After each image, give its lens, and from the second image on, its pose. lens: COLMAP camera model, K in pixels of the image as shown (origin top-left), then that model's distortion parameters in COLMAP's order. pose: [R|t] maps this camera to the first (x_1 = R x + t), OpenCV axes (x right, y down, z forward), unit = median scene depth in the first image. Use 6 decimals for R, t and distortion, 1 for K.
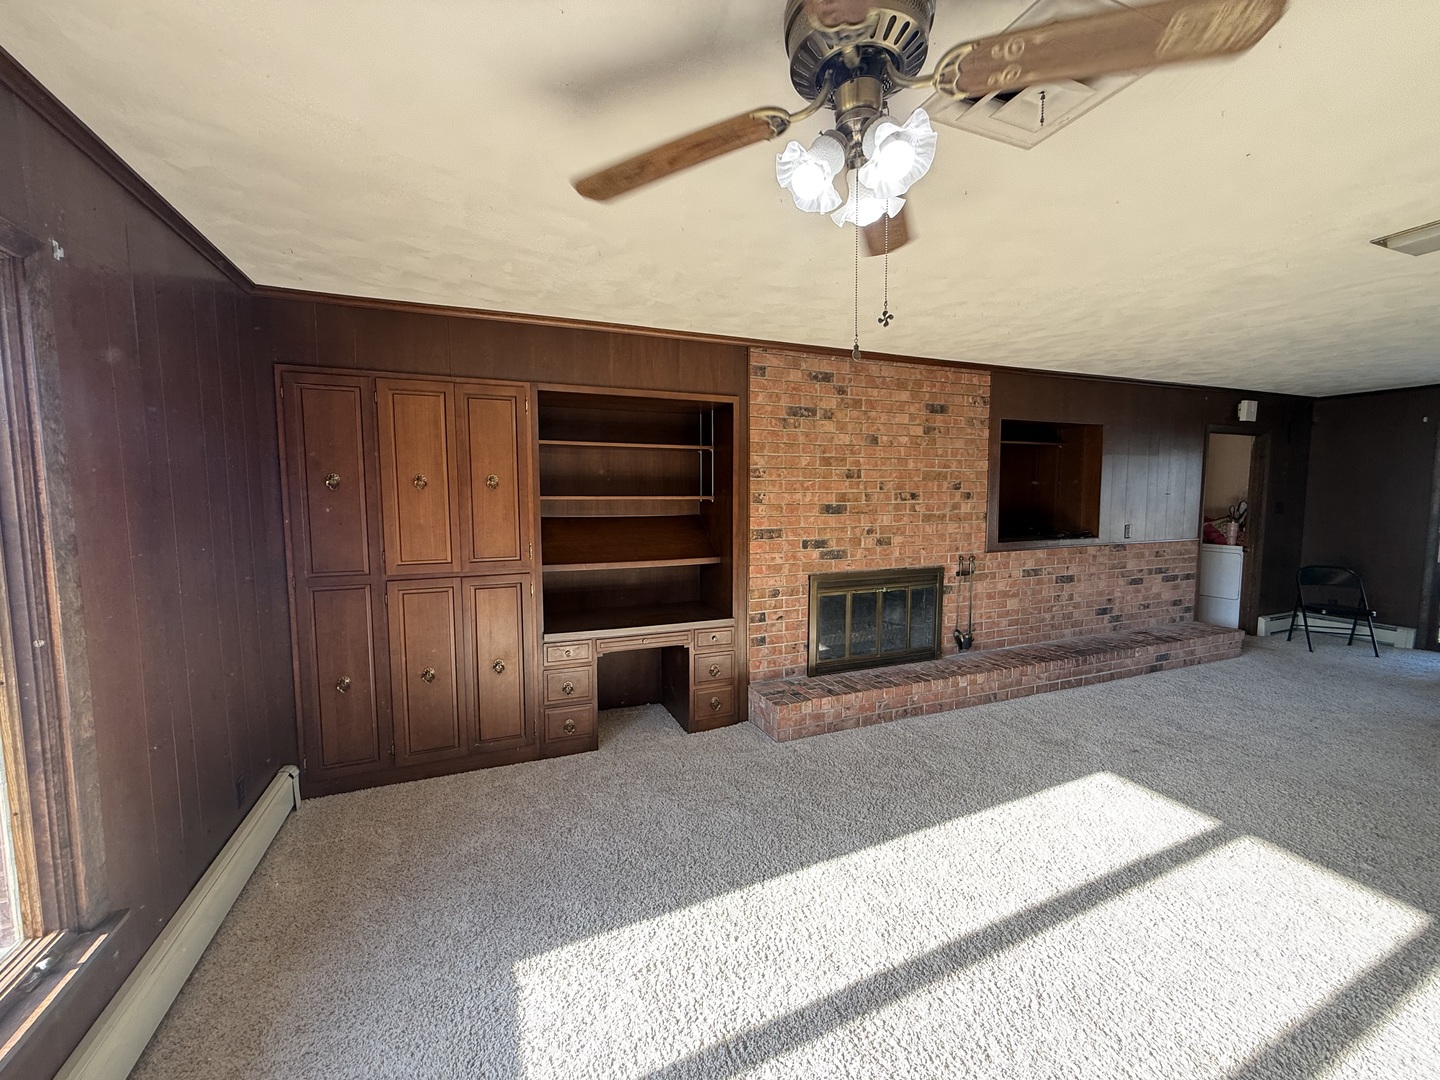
lens RADIAL K [[571.0, 0, 720.0], [0, 571.0, 540.0], [0, 0, 1]] dist [0.002077, 0.000193]
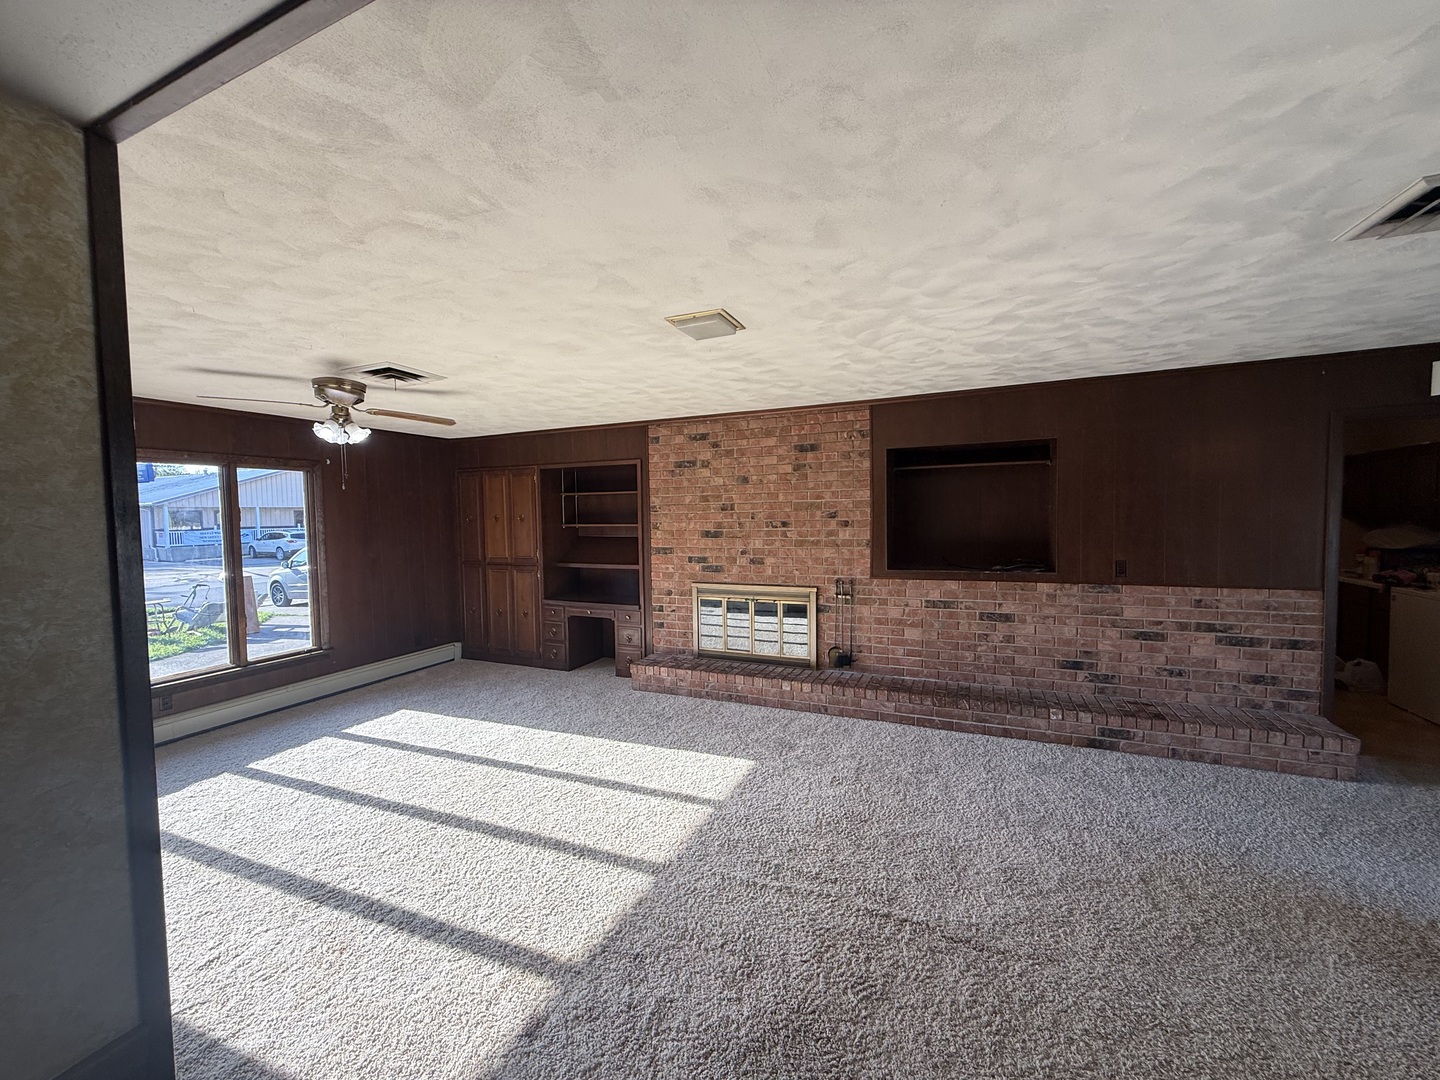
lens RADIAL K [[571.0, 0, 720.0], [0, 571.0, 540.0], [0, 0, 1]] dist [0.002077, 0.000193]
pose [[0.699910, 0.023029, -0.713860, 1.131506], [-0.045483, 0.998889, -0.012371, -0.024645], [0.712781, 0.041127, 0.700179, 0.086233]]
